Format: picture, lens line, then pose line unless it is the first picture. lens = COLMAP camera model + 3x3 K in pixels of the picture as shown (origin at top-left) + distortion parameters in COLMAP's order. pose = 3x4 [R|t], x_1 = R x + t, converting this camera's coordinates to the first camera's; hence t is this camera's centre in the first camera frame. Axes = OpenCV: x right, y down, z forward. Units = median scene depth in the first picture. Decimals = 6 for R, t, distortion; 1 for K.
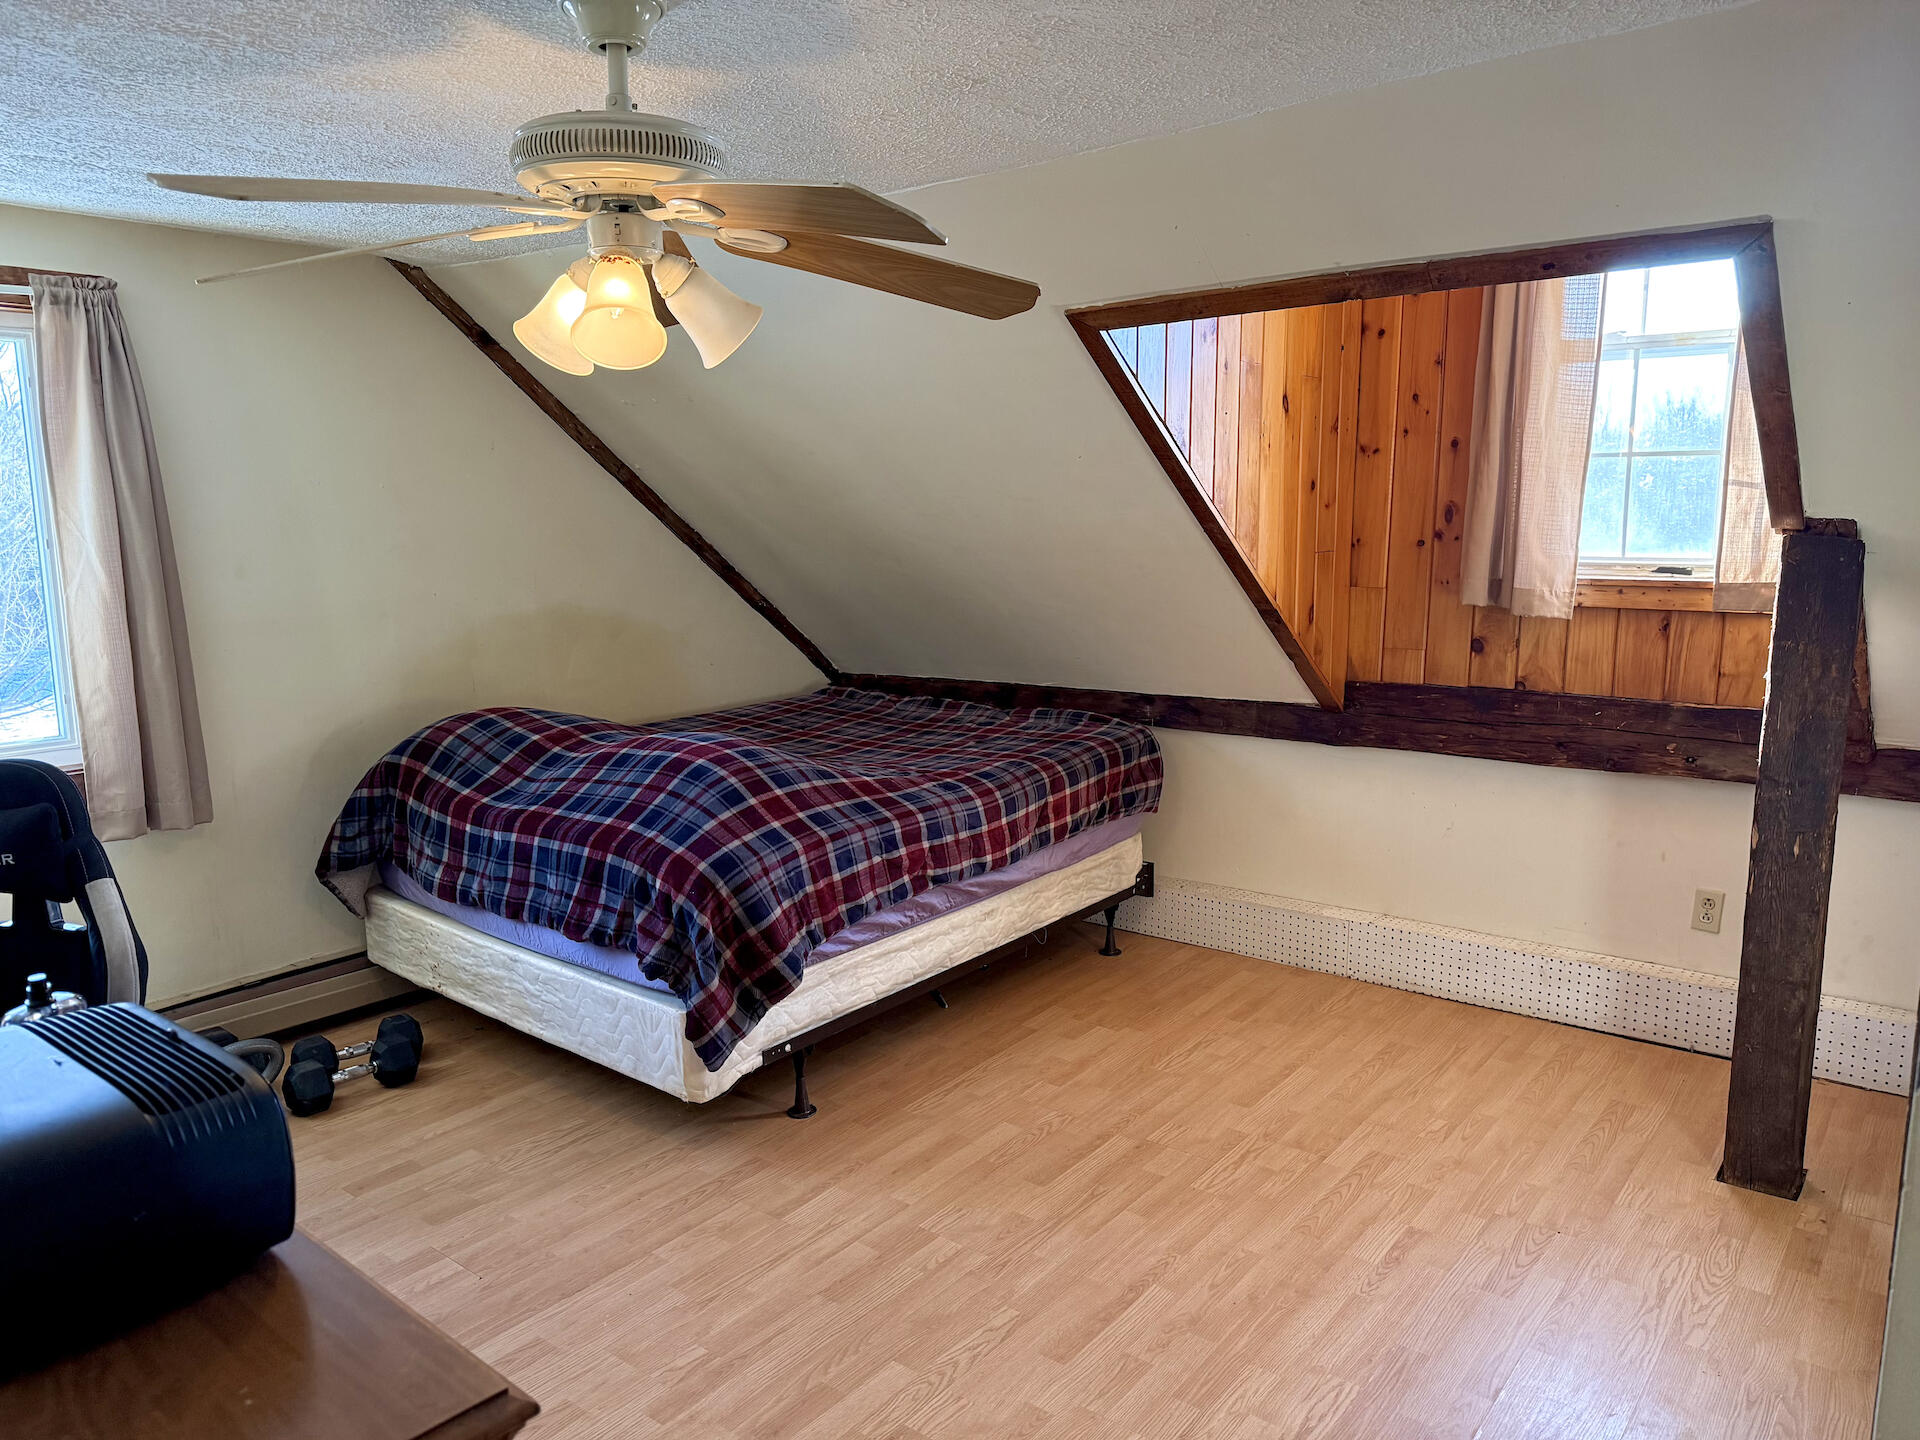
lens RADIAL K [[1344.0, 0, 962.2], [0, 1344.0, 723.2], [0, 0, 1]] dist [0.037472, 0.000306]
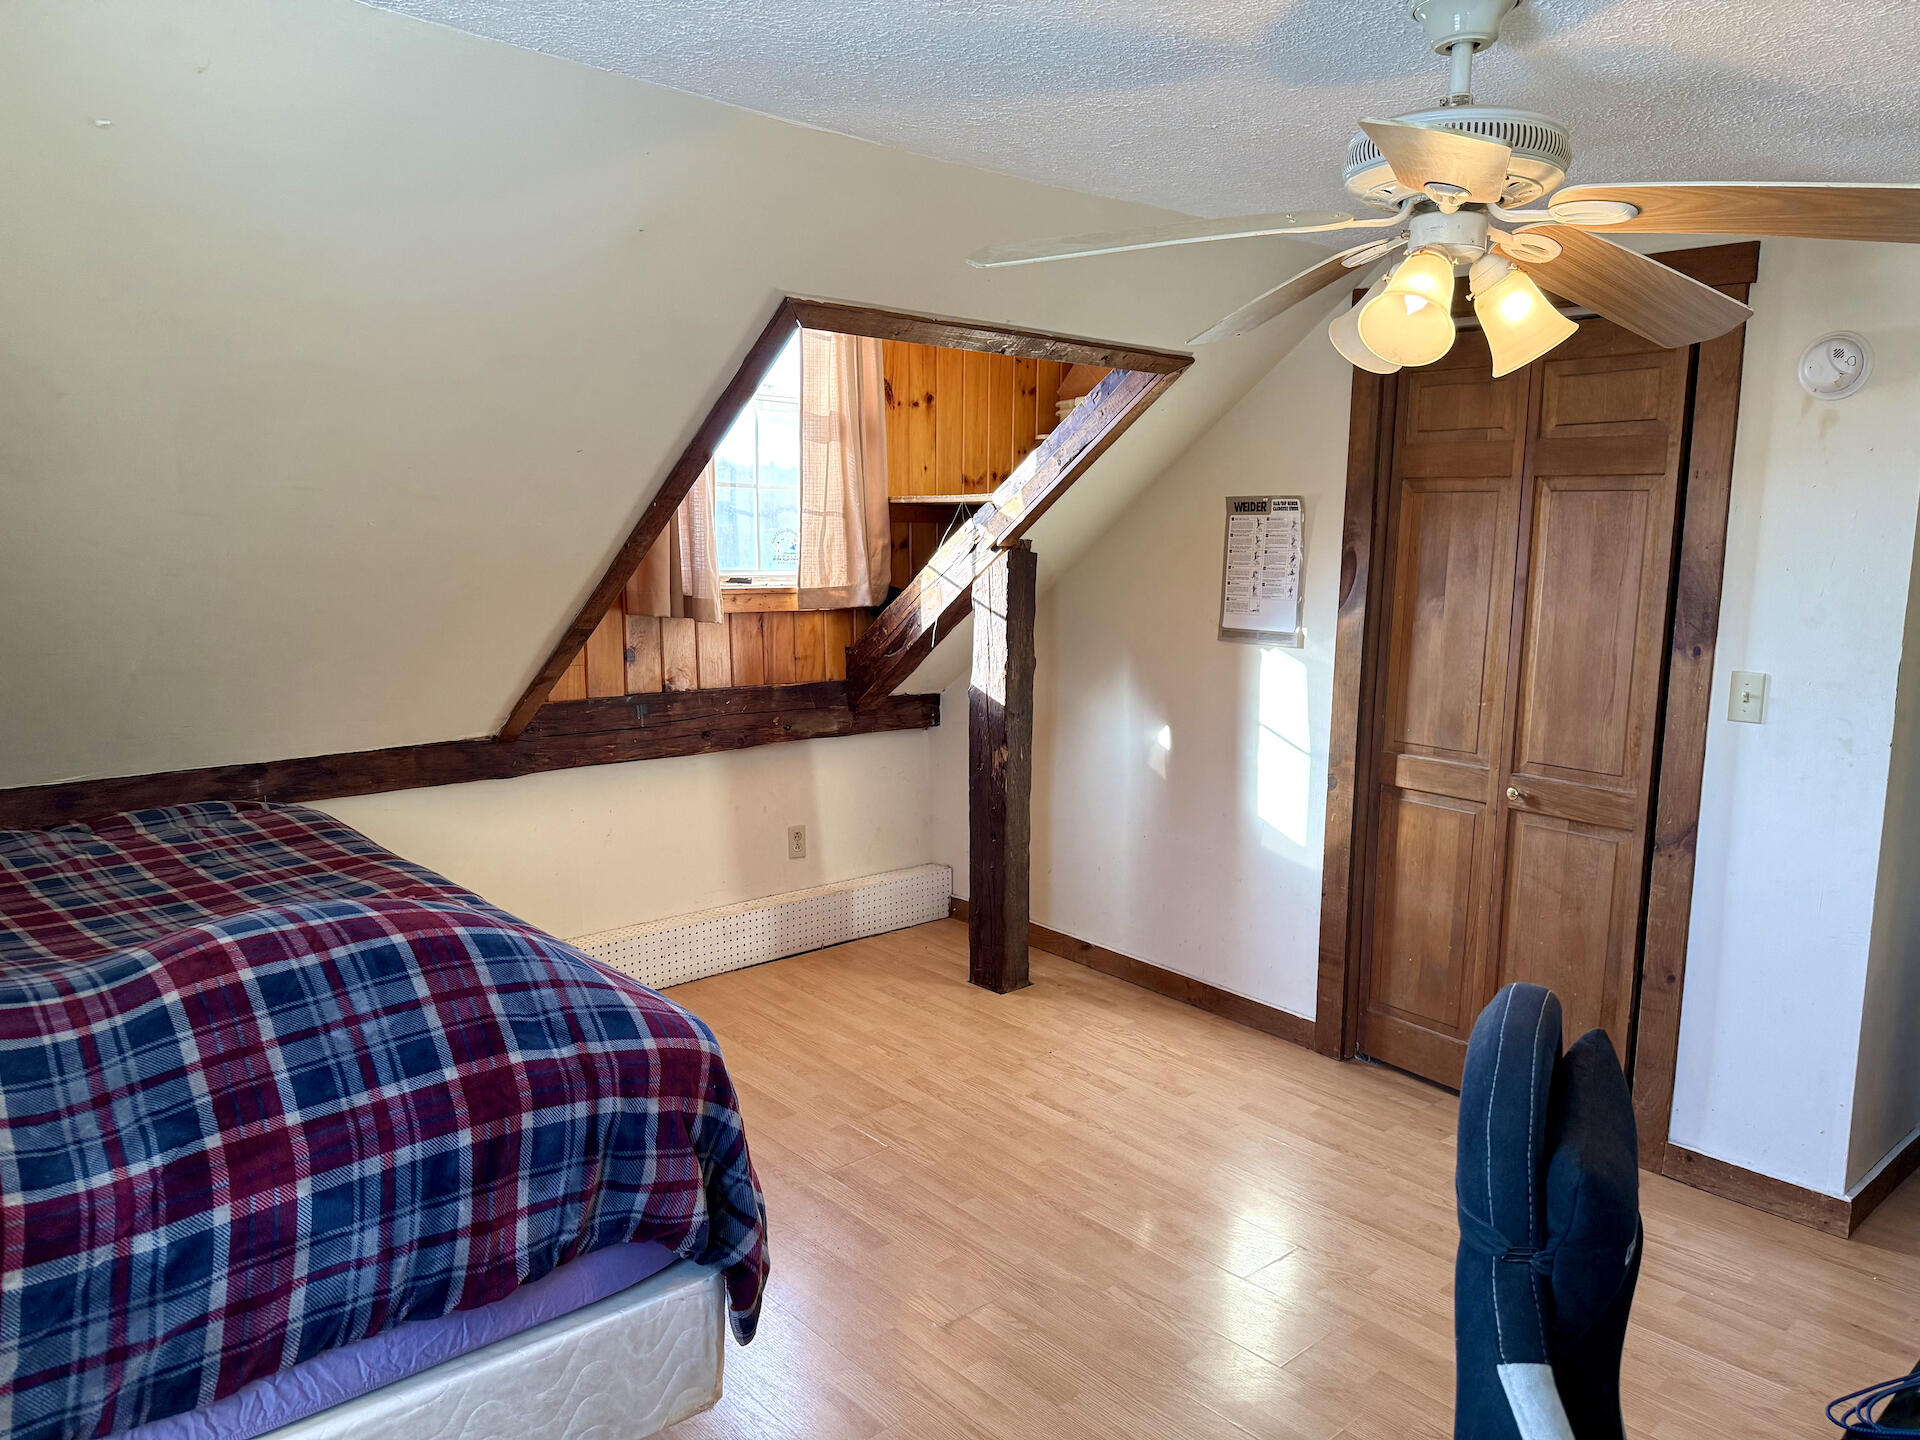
lens RADIAL K [[1344.0, 0, 963.9], [0, 1344.0, 725.1], [0, 0, 1]] dist [0.037472, 0.000306]
pose [[0.180746, -0.133473, 0.974431, -0.679613], [0.137116, 0.984493, 0.109418, -0.092747], [-0.973925, 0.113834, 0.196244, 0.602404]]
